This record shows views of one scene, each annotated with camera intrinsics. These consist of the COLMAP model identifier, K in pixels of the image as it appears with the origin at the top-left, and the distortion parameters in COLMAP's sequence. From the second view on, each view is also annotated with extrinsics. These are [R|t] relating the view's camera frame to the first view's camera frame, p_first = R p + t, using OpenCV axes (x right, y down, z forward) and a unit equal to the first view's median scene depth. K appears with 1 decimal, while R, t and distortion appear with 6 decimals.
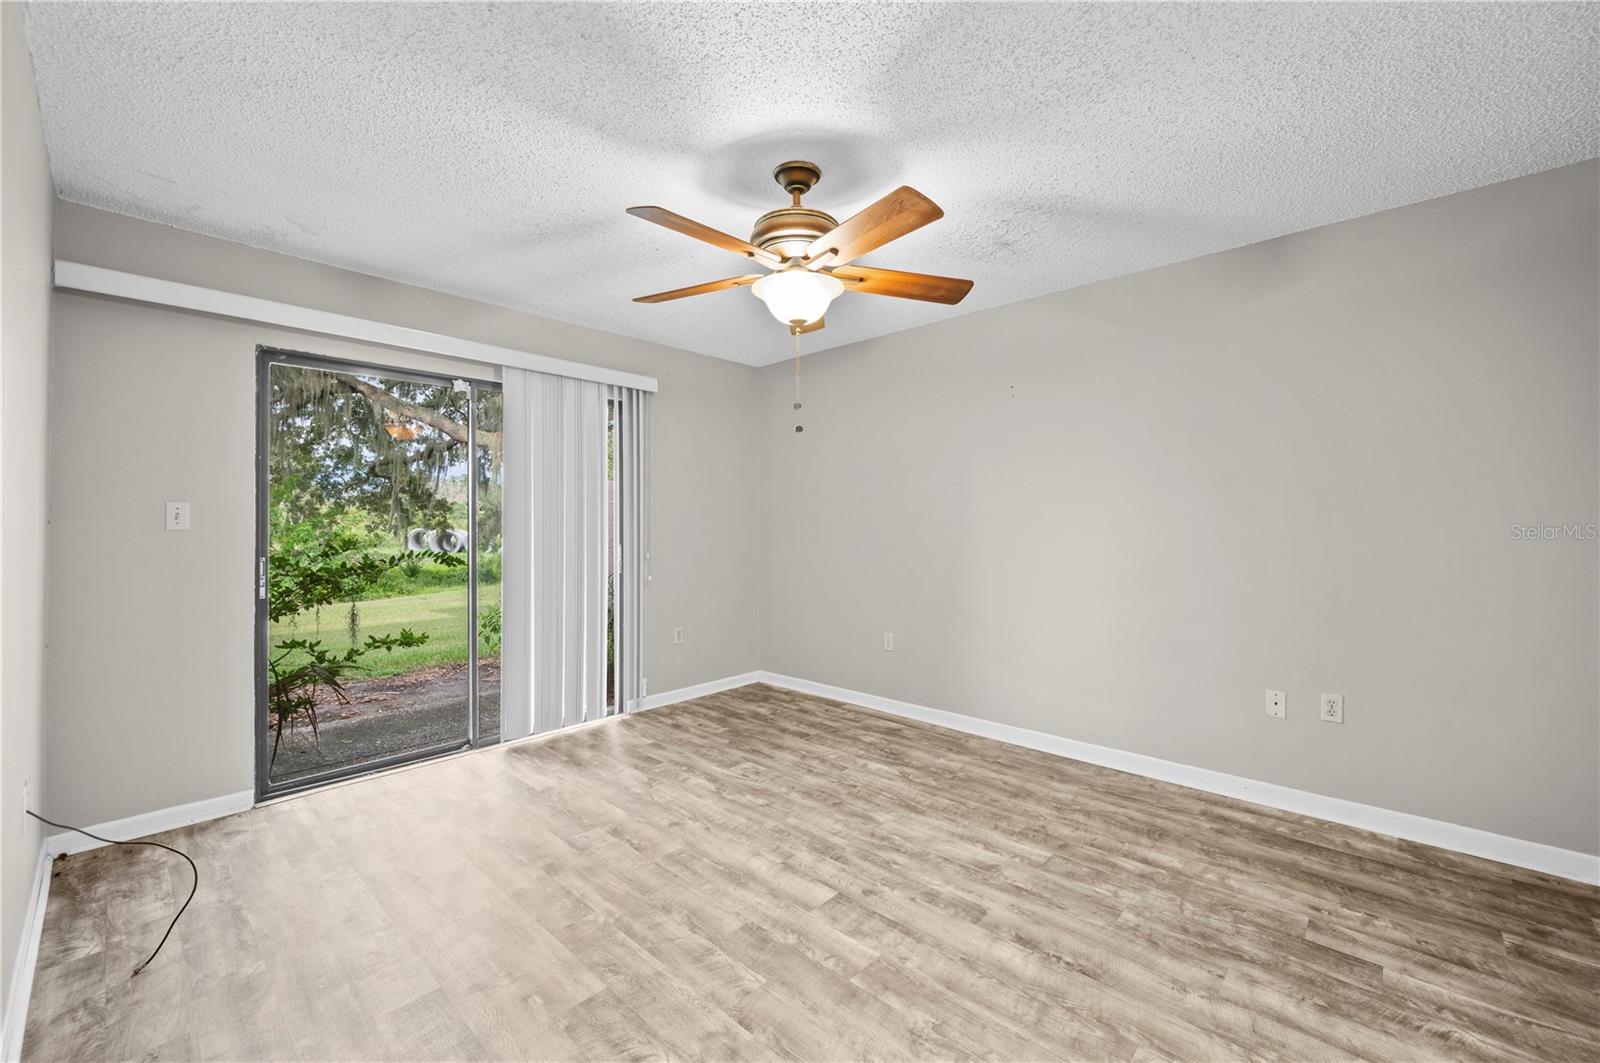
lens RADIAL K [[631.4, 0, 797.0], [0, 631.4, 517.0], [0, 0, 1]] dist [0.000421, -0.000809]
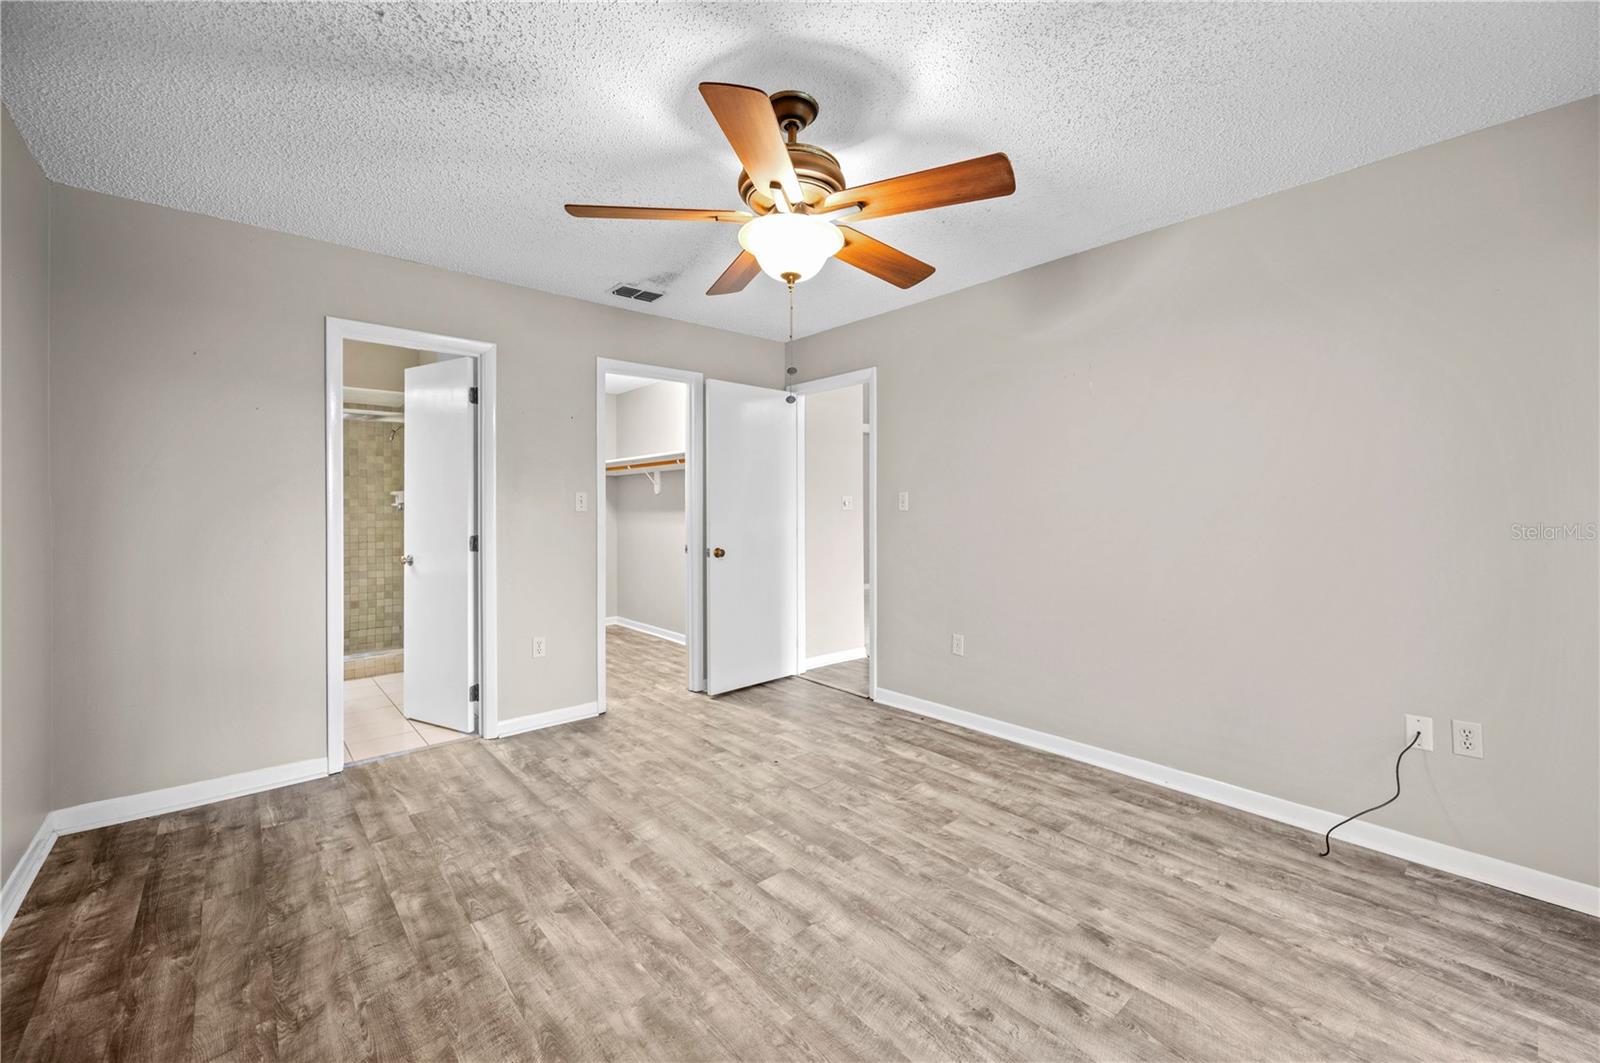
lens RADIAL K [[631.4, 0, 797.3], [0, 631.4, 521.9], [0, 0, 1]] dist [0.000421, -0.000809]
pose [[-0.993792, 0.003705, 0.111195, -0.107297], [0.004430, 0.999970, 0.006277, 0.024353], [-0.111168, 0.006730, -0.993779, 1.951433]]
